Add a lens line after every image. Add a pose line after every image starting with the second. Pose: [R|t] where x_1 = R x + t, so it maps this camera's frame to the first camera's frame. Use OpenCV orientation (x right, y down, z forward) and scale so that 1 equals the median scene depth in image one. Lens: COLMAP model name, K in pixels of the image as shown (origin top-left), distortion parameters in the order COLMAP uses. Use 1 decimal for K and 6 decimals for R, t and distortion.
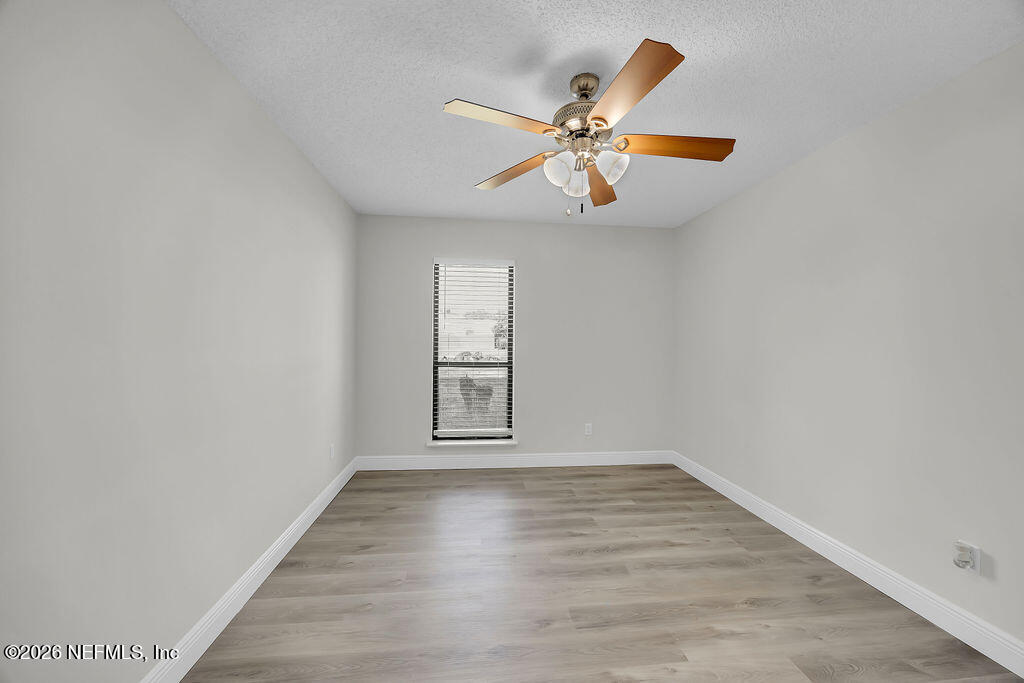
lens RADIAL K [[388.8, 0, 512.8], [0, 388.8, 339.7], [0, 0, 1]] dist [0.011425, 0.000232]
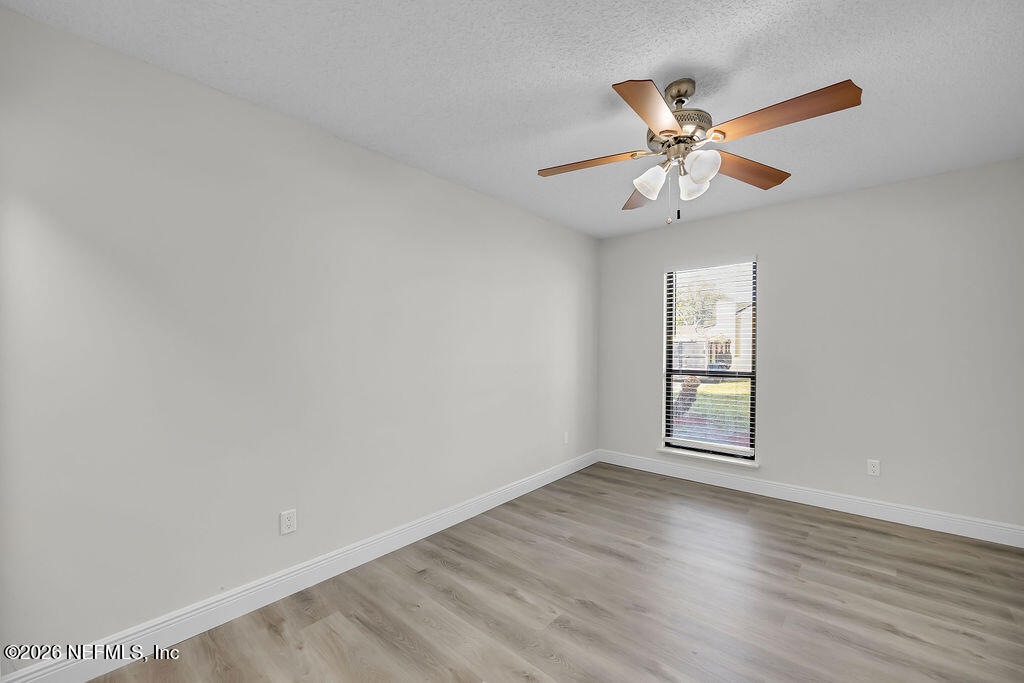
lens RADIAL K [[388.8, 0, 503.3], [0, 388.8, 348.4], [0, 0, 1]] dist [0.011425, 0.000232]
pose [[0.687086, -0.012949, -0.726461, 0.310783], [0.013949, 0.999892, -0.004630, 0.000876], [0.726442, -0.006952, 0.687192, -0.008350]]
